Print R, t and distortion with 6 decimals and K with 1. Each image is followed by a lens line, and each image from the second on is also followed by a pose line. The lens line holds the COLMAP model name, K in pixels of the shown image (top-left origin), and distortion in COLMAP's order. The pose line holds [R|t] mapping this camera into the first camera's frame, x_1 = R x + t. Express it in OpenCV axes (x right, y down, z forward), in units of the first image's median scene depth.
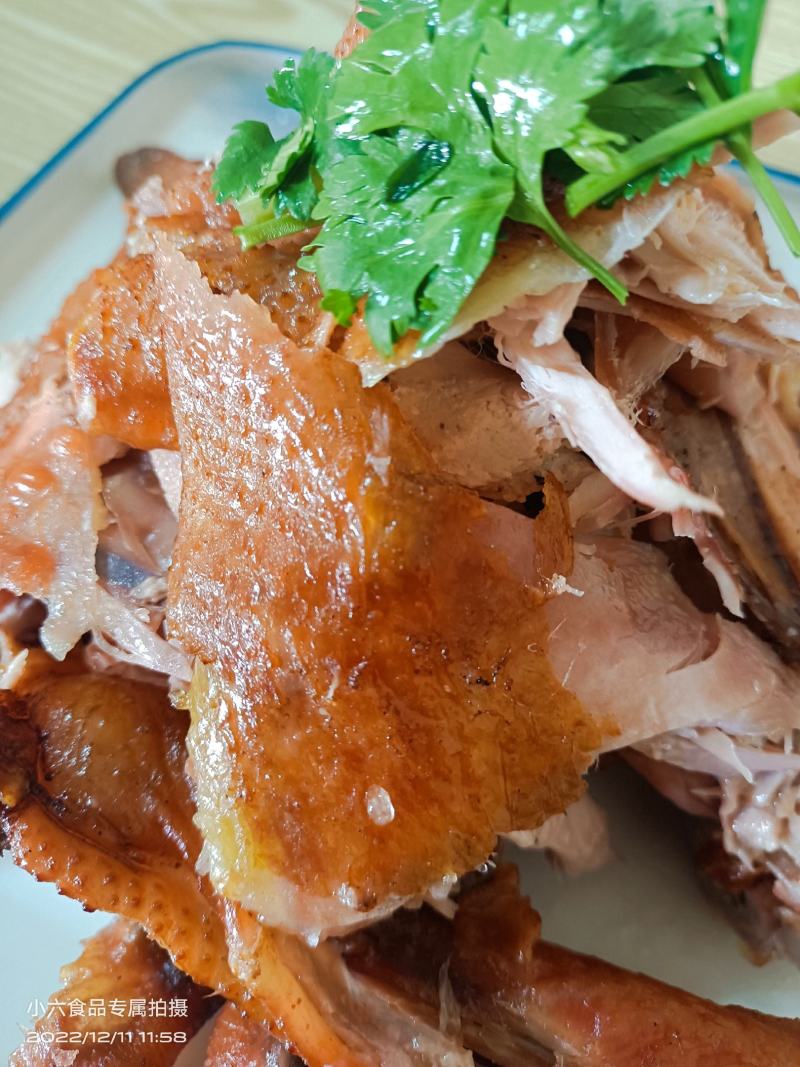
lens RADIAL K [[815.3, 0, 400.0], [0, 815.3, 533.5], [0, 0, 1]] dist [0.049288, -0.170069]
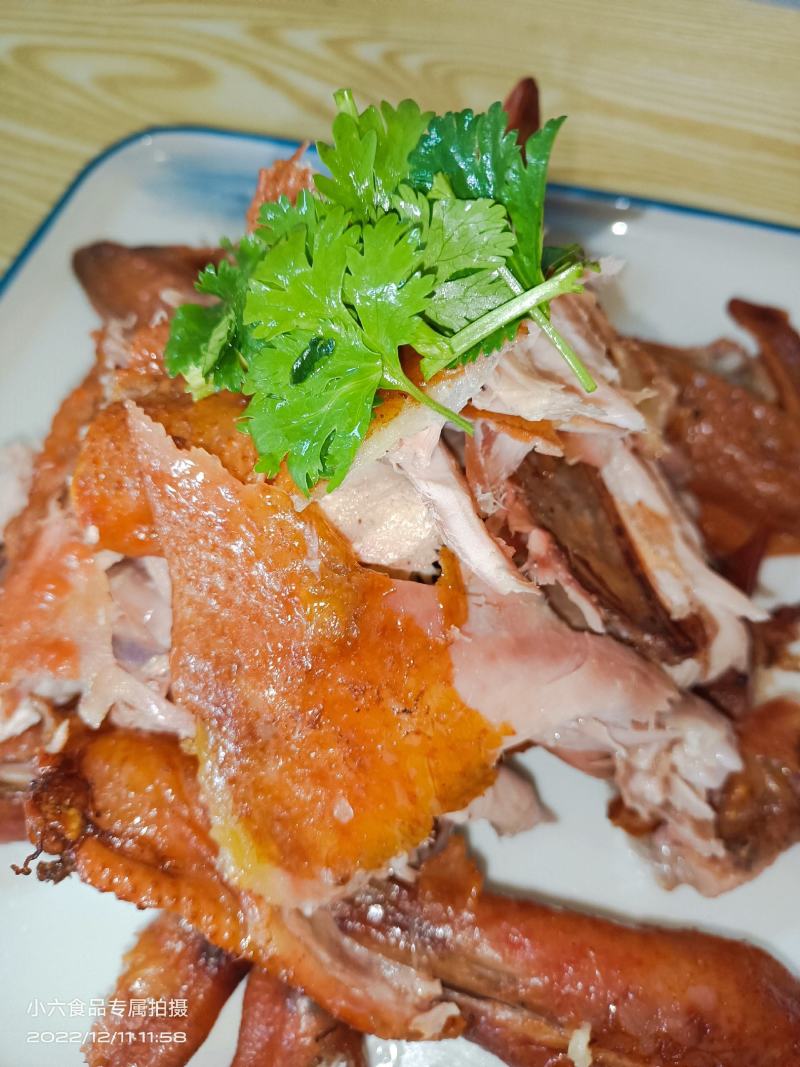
lens RADIAL K [[815.3, 0, 400.0], [0, 815.3, 533.5], [0, 0, 1]] dist [0.049288, -0.170069]
pose [[0.993309, -0.114879, 0.011866, 0.103767], [0.114391, 0.992788, 0.035879, -0.160772], [-0.015902, -0.034282, 0.999286, -0.351912]]
